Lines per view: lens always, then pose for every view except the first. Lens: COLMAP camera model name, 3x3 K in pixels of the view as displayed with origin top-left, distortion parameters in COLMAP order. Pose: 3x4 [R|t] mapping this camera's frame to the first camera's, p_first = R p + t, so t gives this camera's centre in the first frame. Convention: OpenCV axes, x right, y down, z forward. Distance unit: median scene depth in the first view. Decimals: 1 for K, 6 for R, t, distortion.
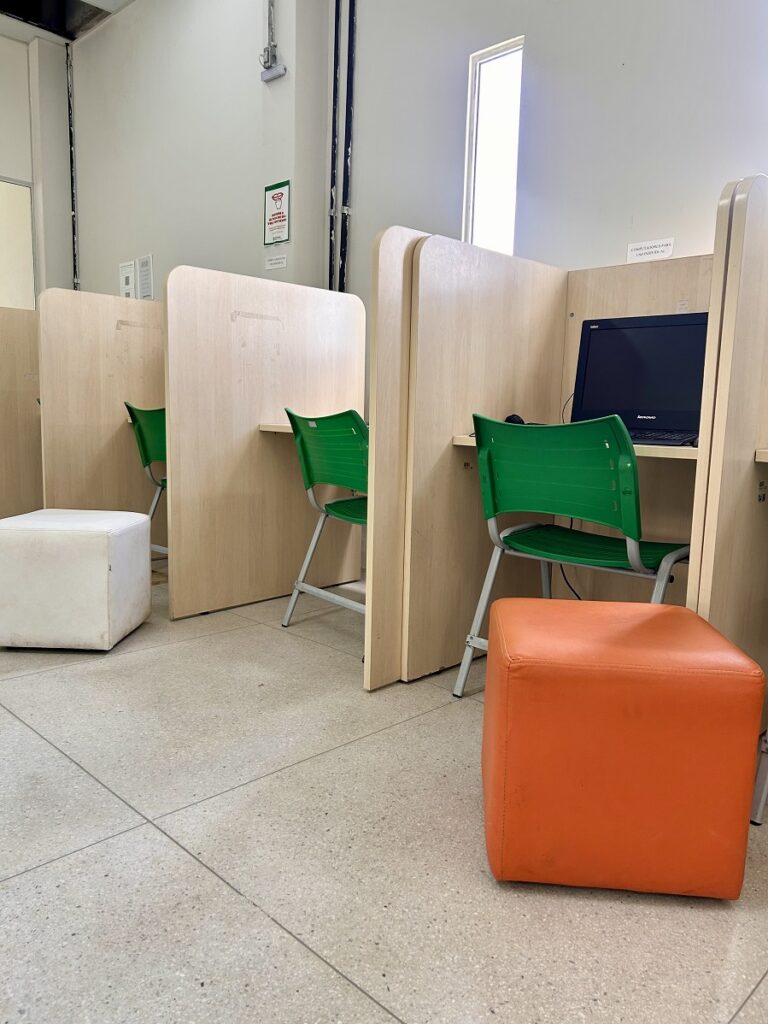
lens RADIAL K [[772.4, 0, 382.9], [0, 772.4, 512.8], [0, 0, 1]] dist [0.005950, 0.000886]
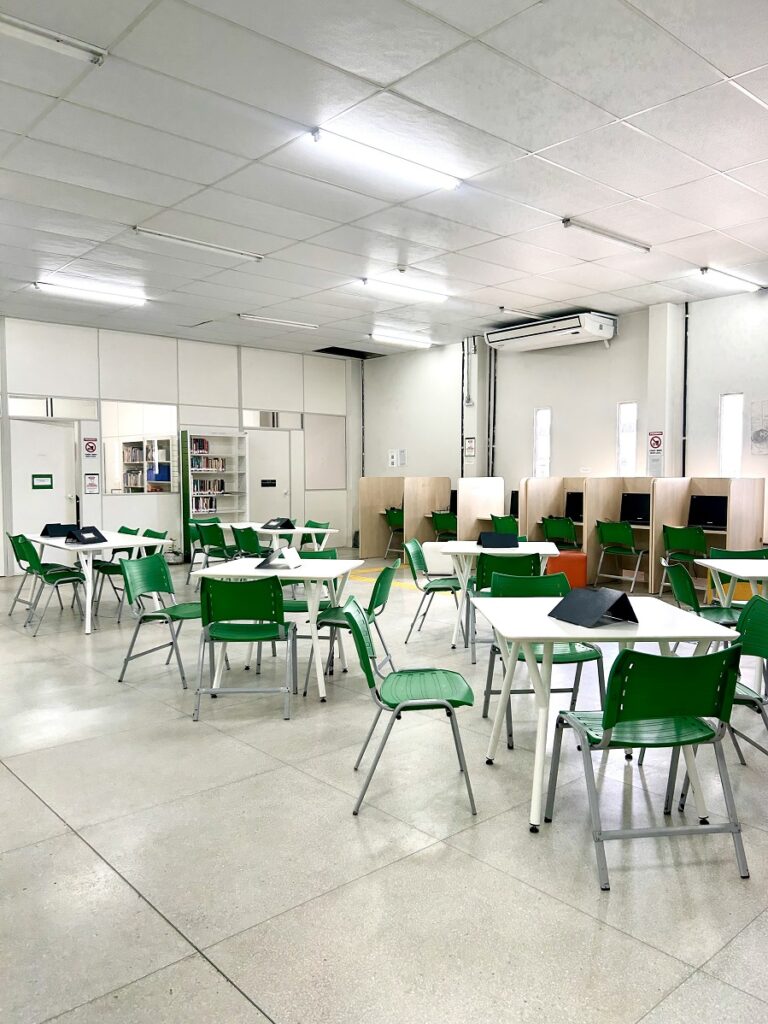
lens RADIAL K [[772.4, 0, 384.4], [0, 772.4, 511.9], [0, 0, 1]] dist [0.005950, 0.000886]
pose [[0.997931, -0.023681, -0.059775, -0.373586], [0.018101, 0.995573, -0.092228, 0.175660], [0.061695, 0.090955, 0.993942, -2.520883]]
